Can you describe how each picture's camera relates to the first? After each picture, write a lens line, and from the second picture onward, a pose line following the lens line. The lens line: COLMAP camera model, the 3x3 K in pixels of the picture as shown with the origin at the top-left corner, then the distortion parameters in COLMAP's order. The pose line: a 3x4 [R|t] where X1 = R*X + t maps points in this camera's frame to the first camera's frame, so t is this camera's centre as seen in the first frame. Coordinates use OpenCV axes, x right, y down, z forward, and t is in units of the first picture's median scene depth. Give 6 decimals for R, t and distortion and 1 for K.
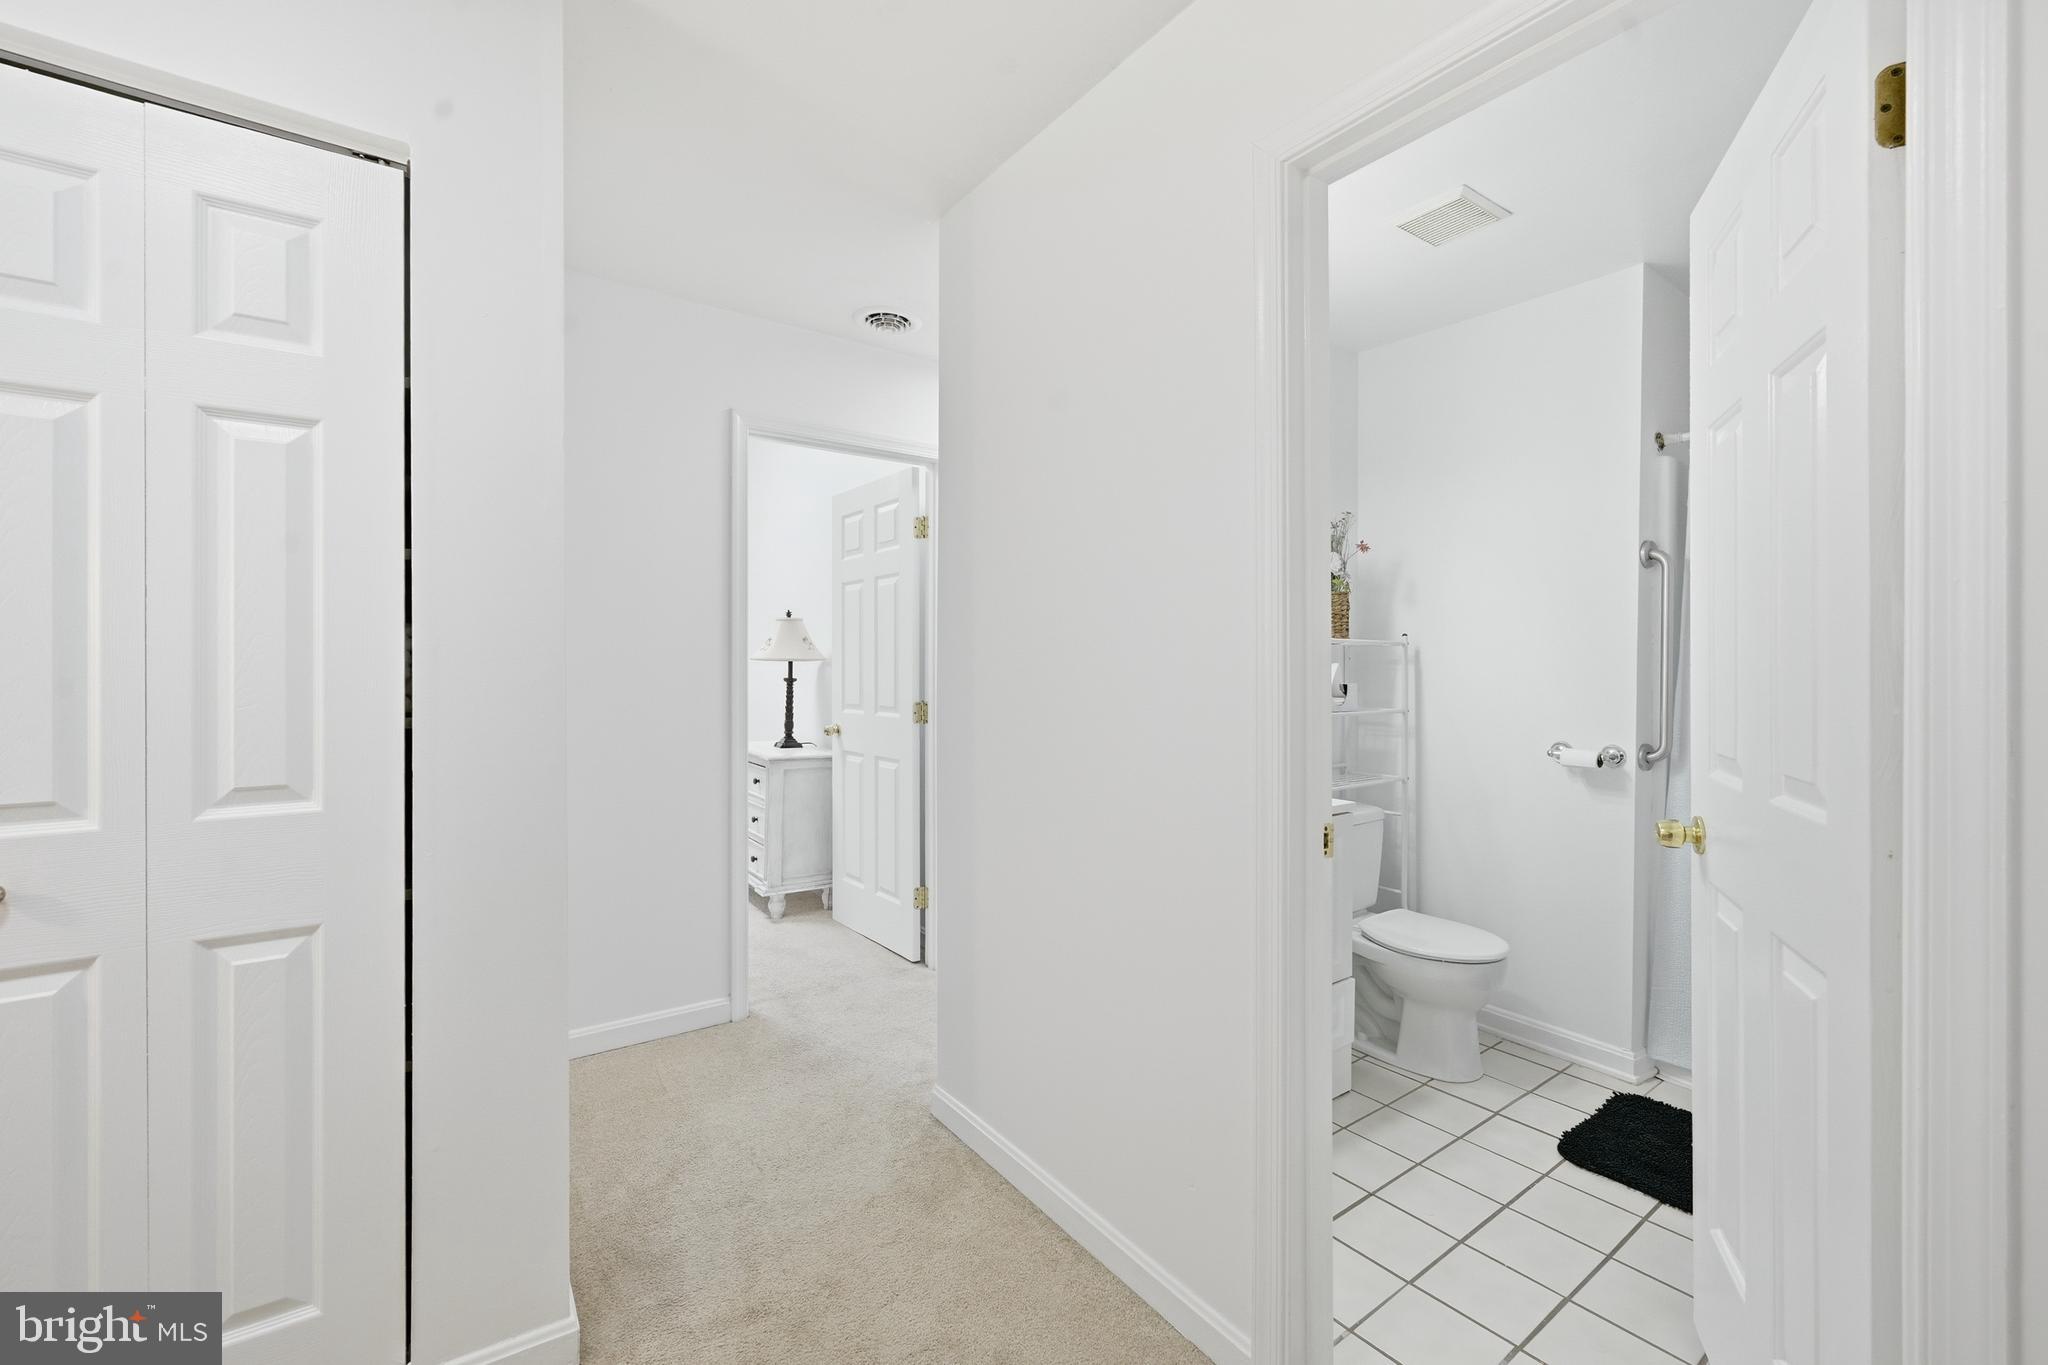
lens RADIAL K [[842.0, 0, 1030.6], [0, 842.0, 667.4], [0, 0, 1]] dist [0.002115, 0.000083]
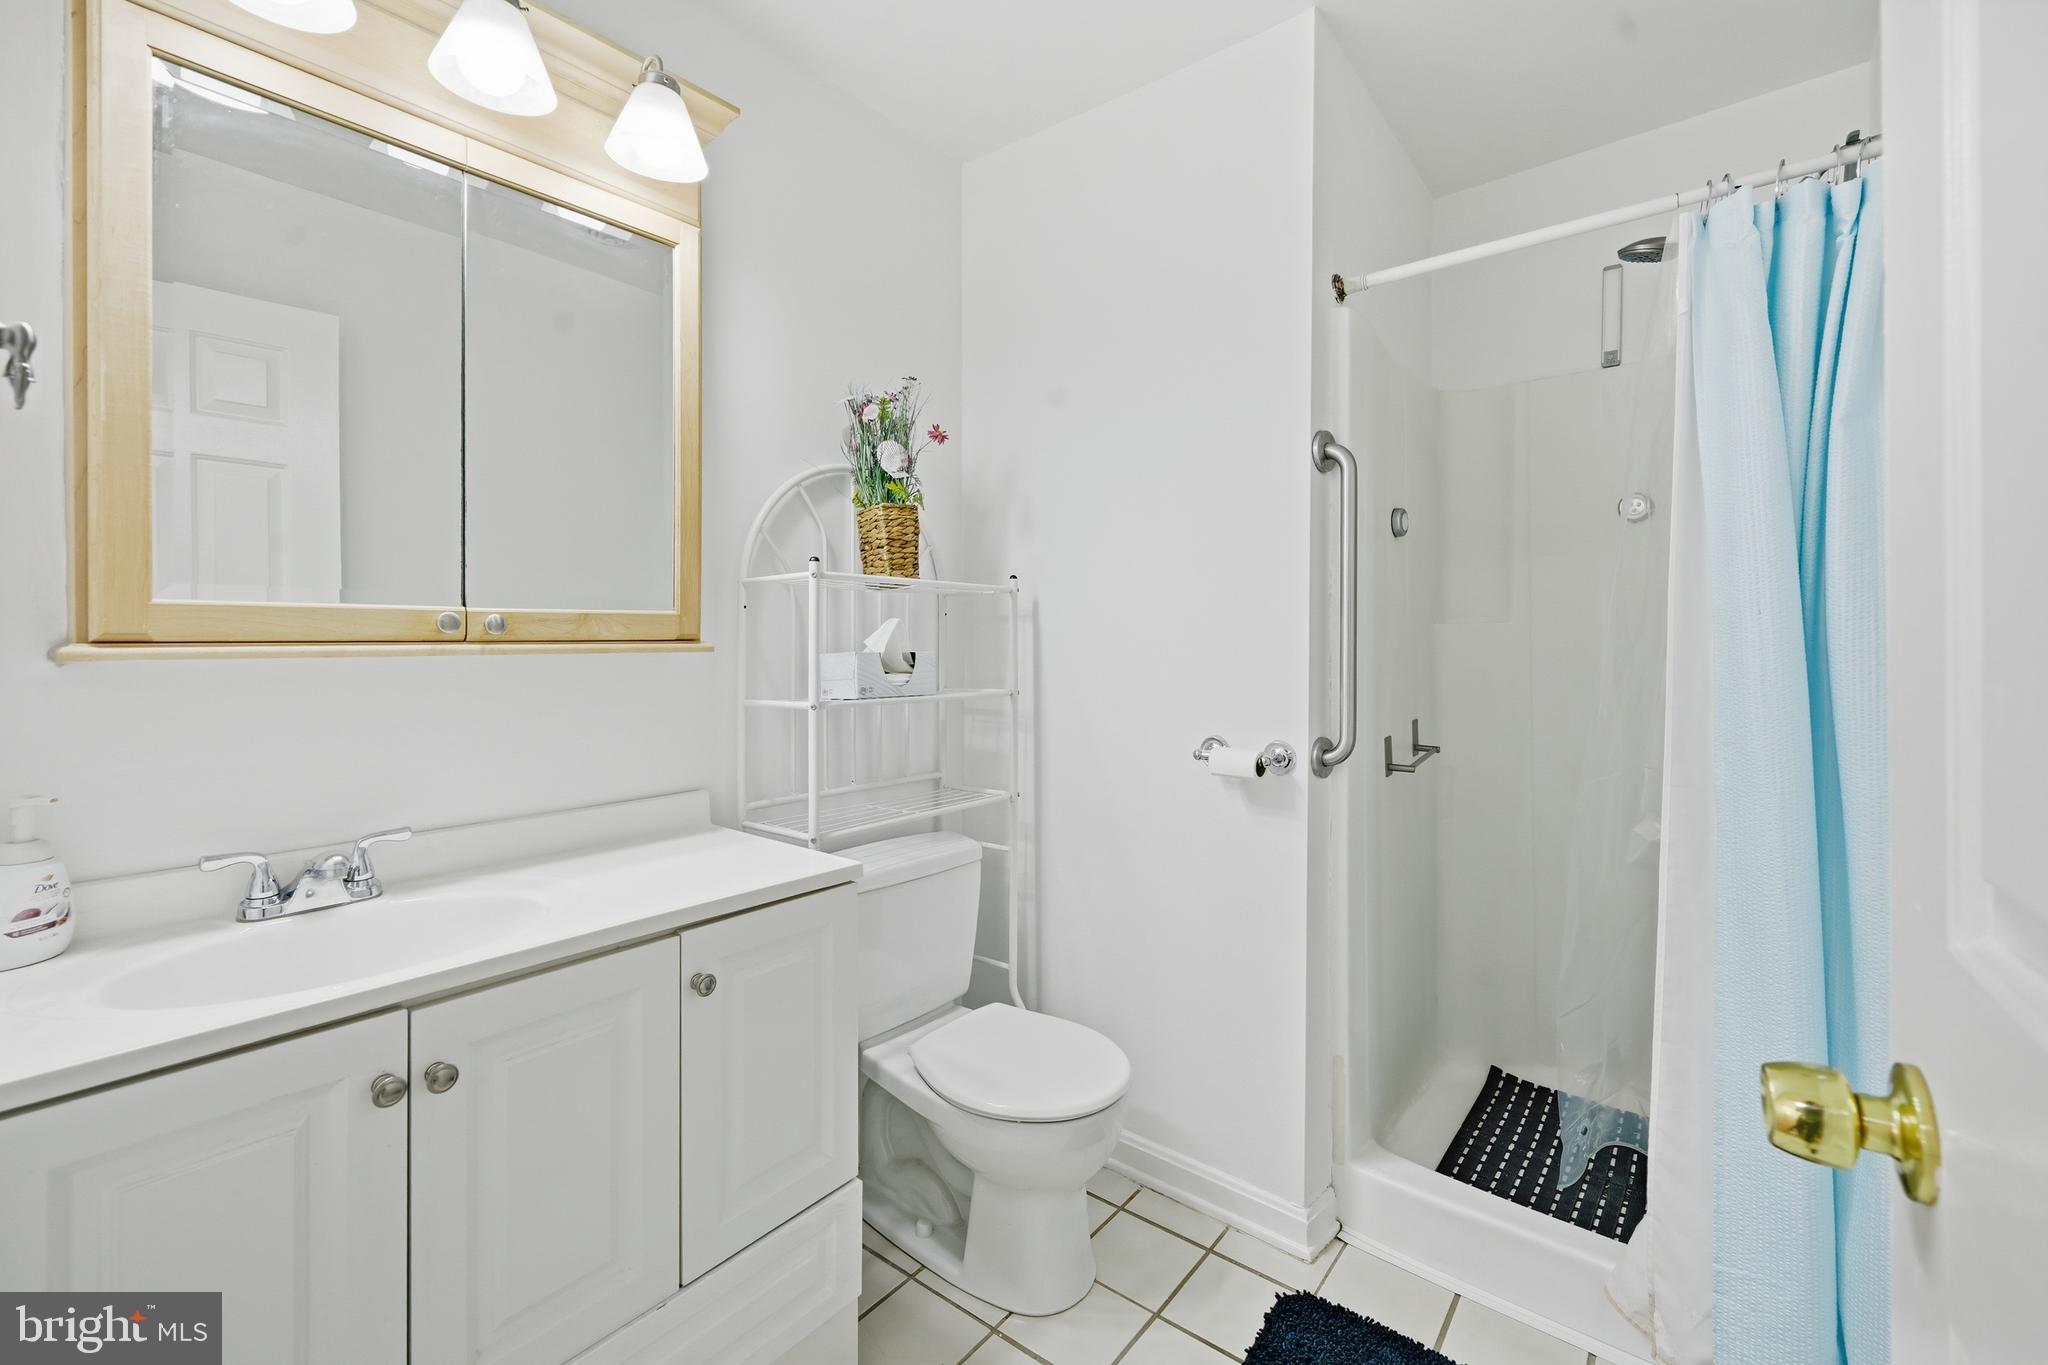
lens RADIAL K [[872.4, 0, 1027.3], [0, 872.4, 643.0], [0, 0, 1]] dist [-0.001207, 0.000054]
pose [[0.963548, -0.002589, 0.267523, 0.283762], [0.003088, 0.999994, -0.001443, 0.014333], [-0.267518, 0.002216, 0.963550, 0.351716]]
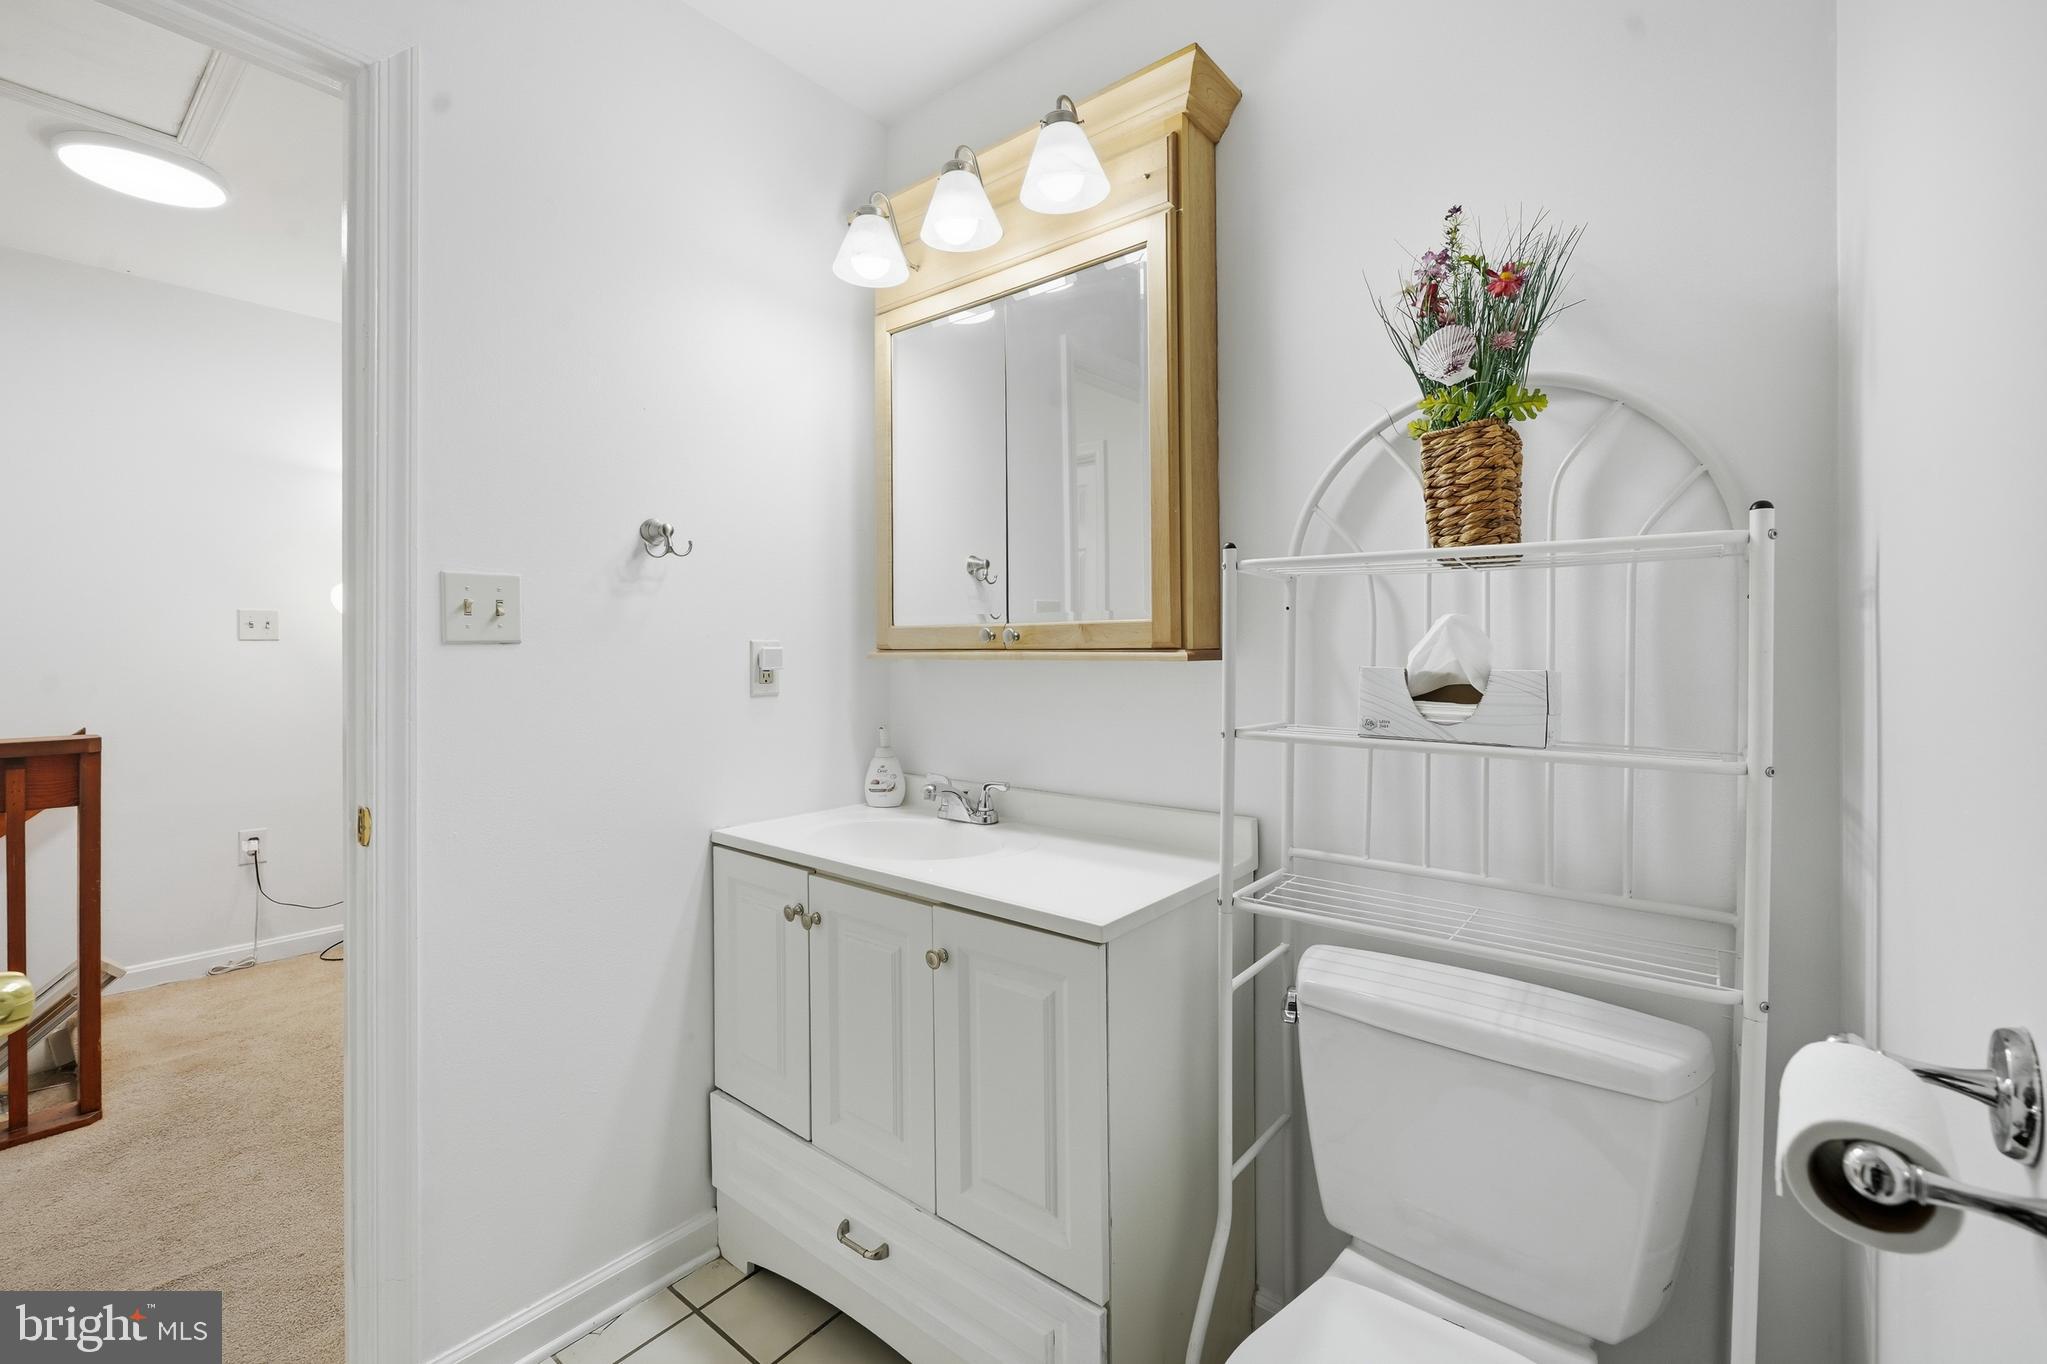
lens RADIAL K [[872.0, 0, 1026.8], [0, 872.0, 642.6], [0, 0, 1]] dist [-0.001207, 0.000054]
pose [[0.252122, -0.002743, -0.967692, 0.670879], [-0.000277, 0.999996, -0.002906, 0.009400], [0.967695, 0.001001, 0.252120, 0.691205]]
